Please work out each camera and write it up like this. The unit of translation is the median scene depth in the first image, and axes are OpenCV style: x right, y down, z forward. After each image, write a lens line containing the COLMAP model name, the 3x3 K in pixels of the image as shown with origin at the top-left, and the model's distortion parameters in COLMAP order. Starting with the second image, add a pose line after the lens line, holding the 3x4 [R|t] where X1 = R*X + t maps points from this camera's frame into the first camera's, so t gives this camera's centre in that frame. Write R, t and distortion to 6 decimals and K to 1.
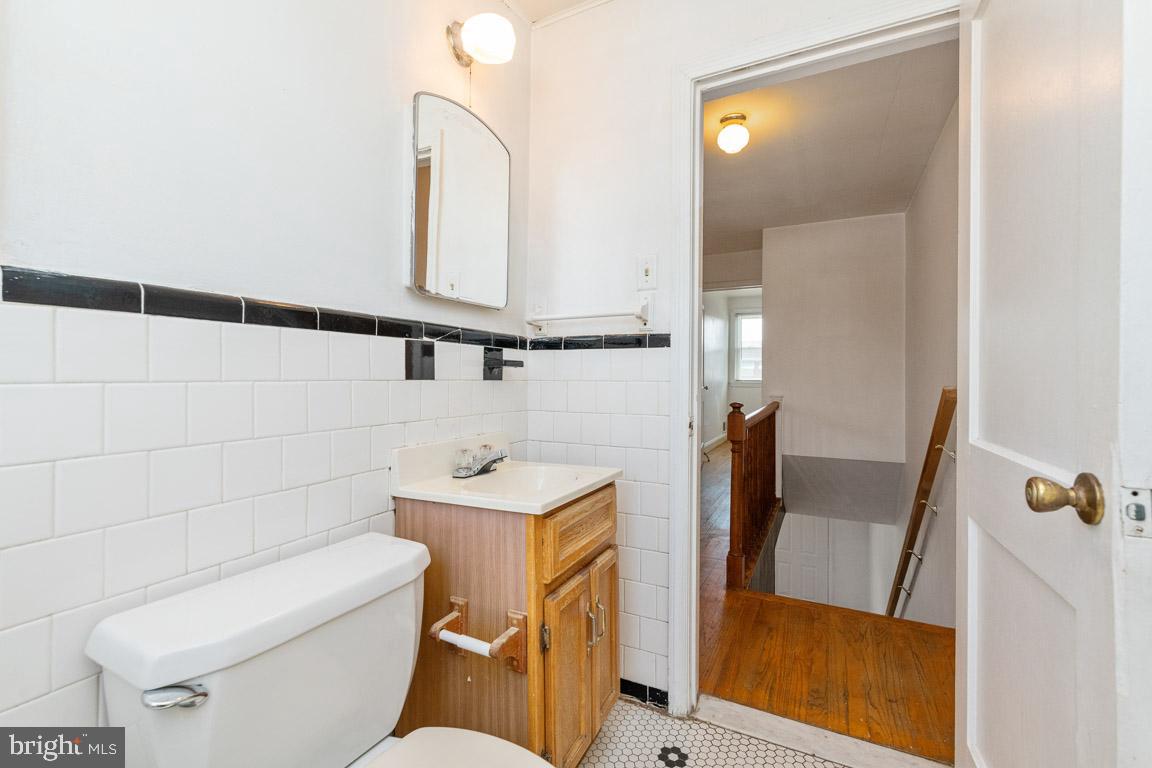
lens RADIAL K [[498.4, 0, 575.1], [0, 498.4, 381.7], [0, 0, 1]] dist [0.003349, 0.000262]
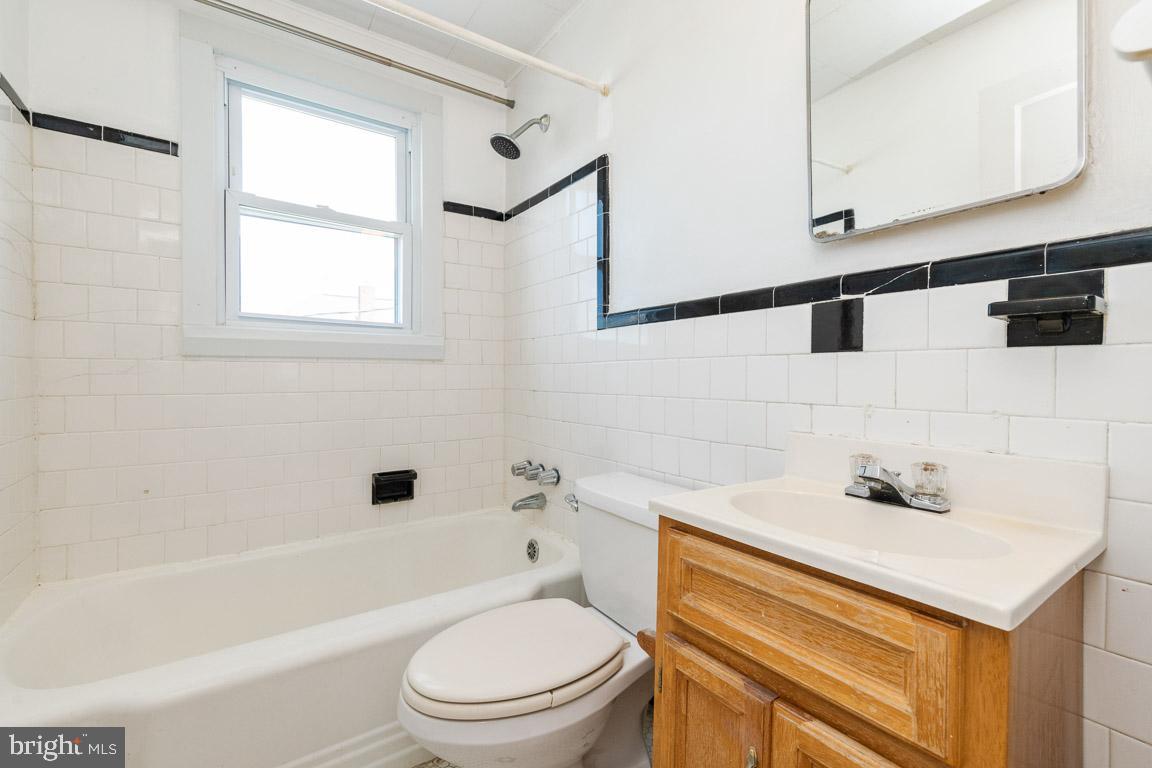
lens RADIAL K [[498.4, 0, 574.4], [0, 498.4, 379.6], [0, 0, 1]] dist [0.003349, 0.000262]
pose [[-0.472396, 0.010756, -0.881321, 0.573609], [-0.002954, 0.999901, 0.013787, 0.030015], [0.881381, 0.009116, -0.472317, 1.033866]]
